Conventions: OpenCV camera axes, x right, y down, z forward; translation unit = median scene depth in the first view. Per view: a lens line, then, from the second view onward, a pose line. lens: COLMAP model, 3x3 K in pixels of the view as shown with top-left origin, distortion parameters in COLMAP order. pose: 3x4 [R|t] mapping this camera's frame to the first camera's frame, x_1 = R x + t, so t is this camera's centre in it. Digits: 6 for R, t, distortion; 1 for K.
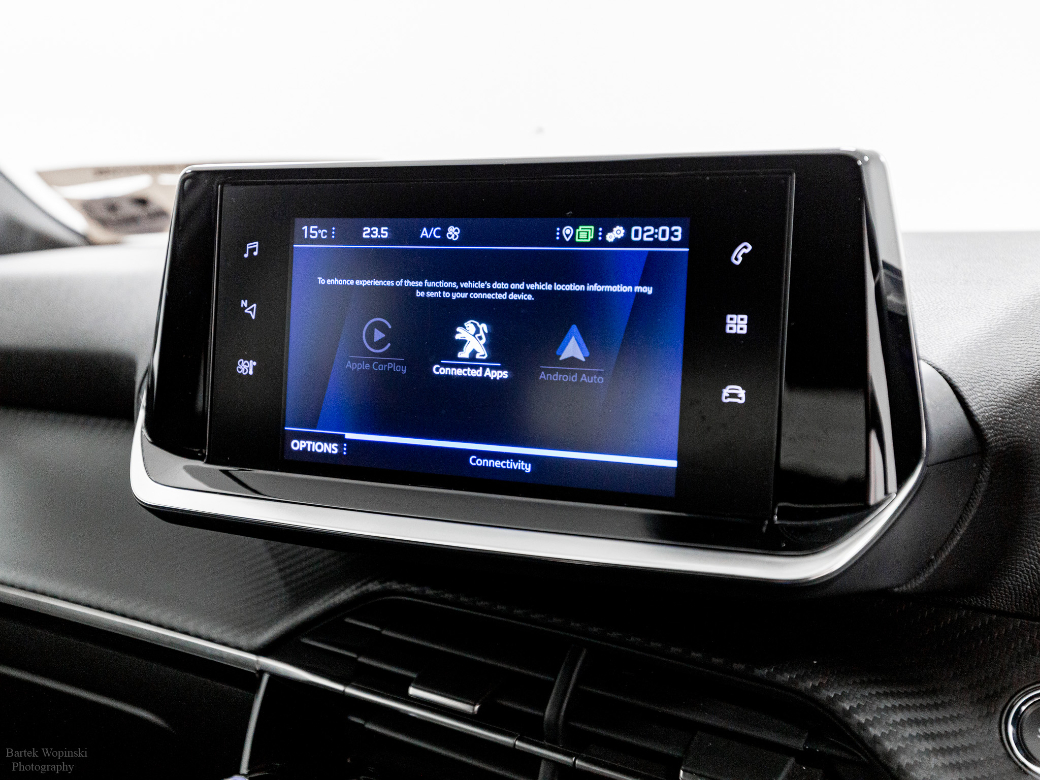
lens RADIAL K [[1152.3, 0, 524.2], [0, 1152.3, 391.5], [0, 0, 1]] dist [0.029853, 0.000000]
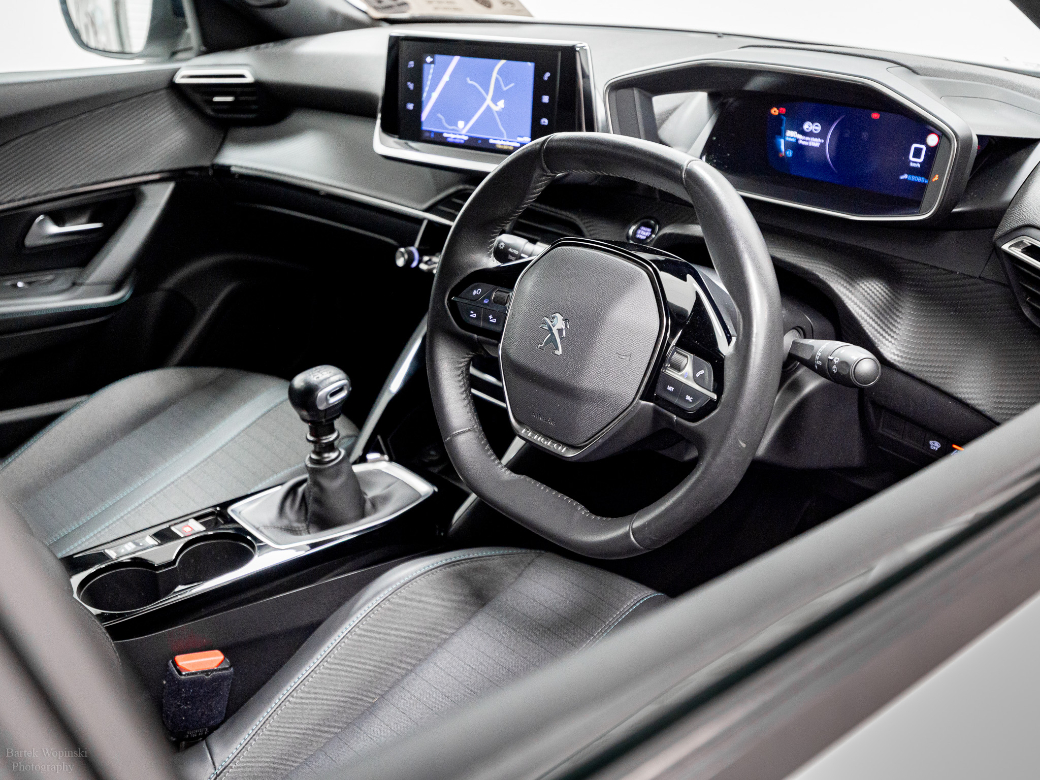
lens RADIAL K [[1152.3, 0, 520.7], [0, 1152.3, 390.2], [0, 0, 1]] dist [0.029853, 0.000000]
pose [[0.966336, 0.074216, -0.246348, 0.801604], [-0.004565, 0.962287, 0.271996, -0.126226], [0.257244, -0.261715, 0.930232, -1.829830]]
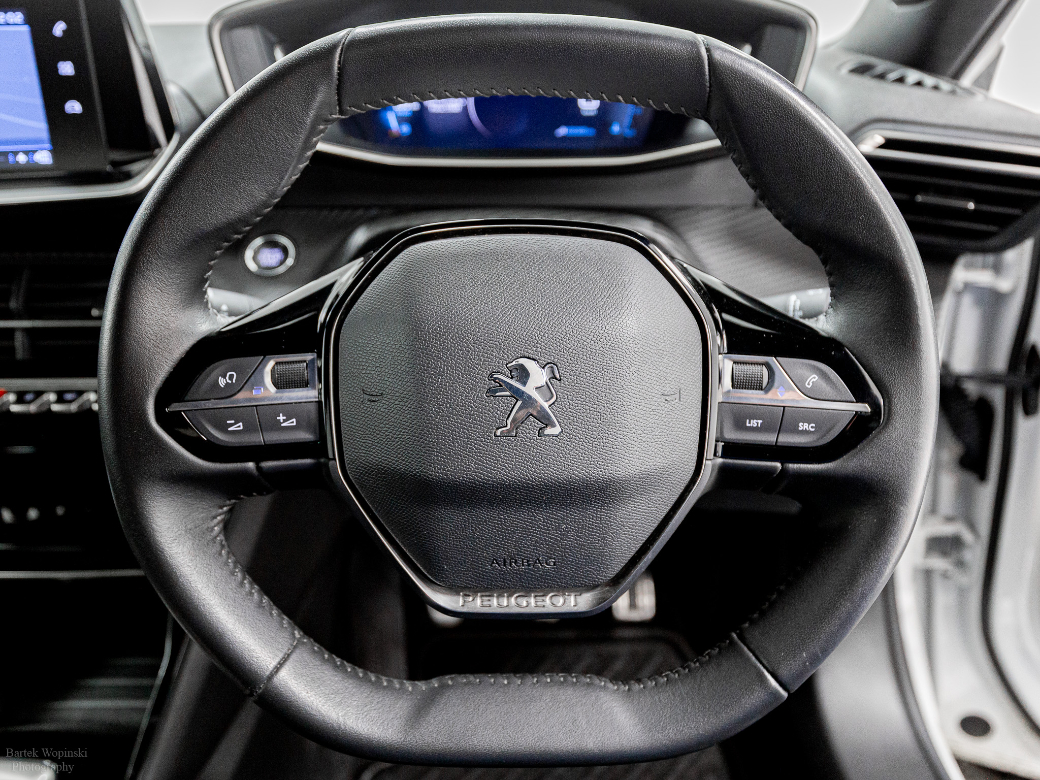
lens RADIAL K [[840.9, 0, 516.8], [0, 840.9, 388.0], [0, 0, 1]] dist [-0.024785, 0.001762]
pose [[0.829680, -0.227610, 0.509730, -0.017199], [0.087122, 0.954709, 0.284500, 0.101034], [-0.551399, -0.191635, 0.811933, -0.537285]]
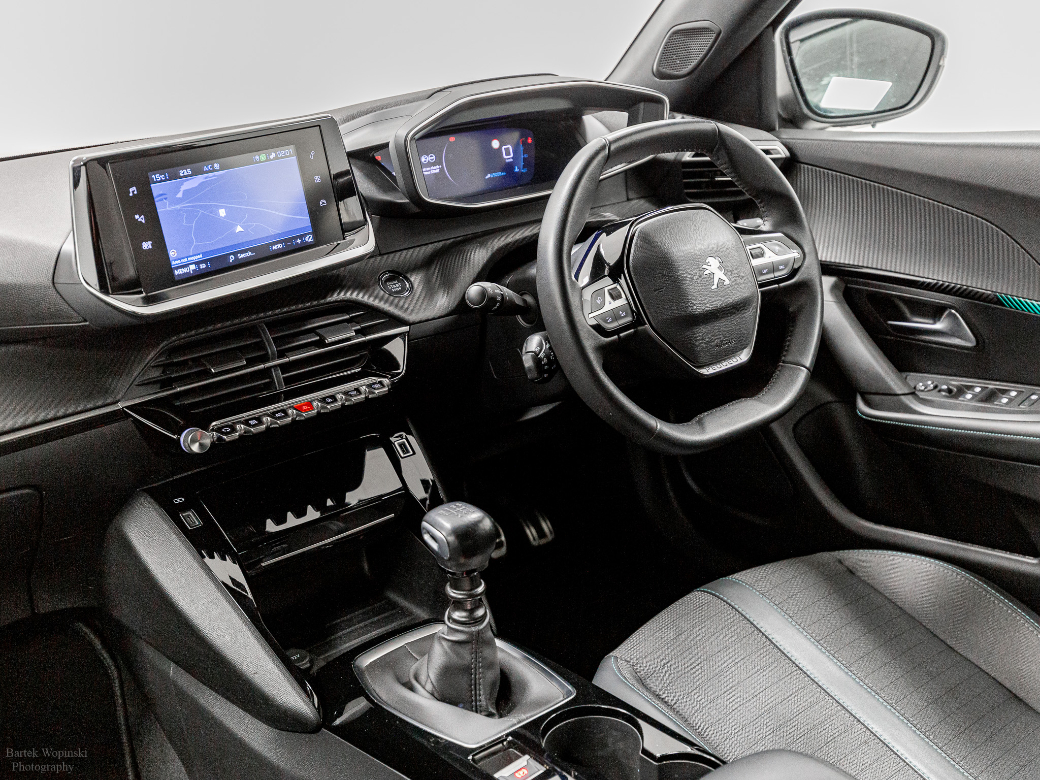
lens RADIAL K [[1152.3, 0, 521.6], [0, 1152.3, 392.1], [0, 0, 1]] dist [0.029853, 0.000000]
pose [[0.287936, -0.340566, 0.895046, -2.076592], [0.207434, 0.934619, 0.288892, -0.244959], [-0.934914, 0.102481, 0.339756, -0.364890]]
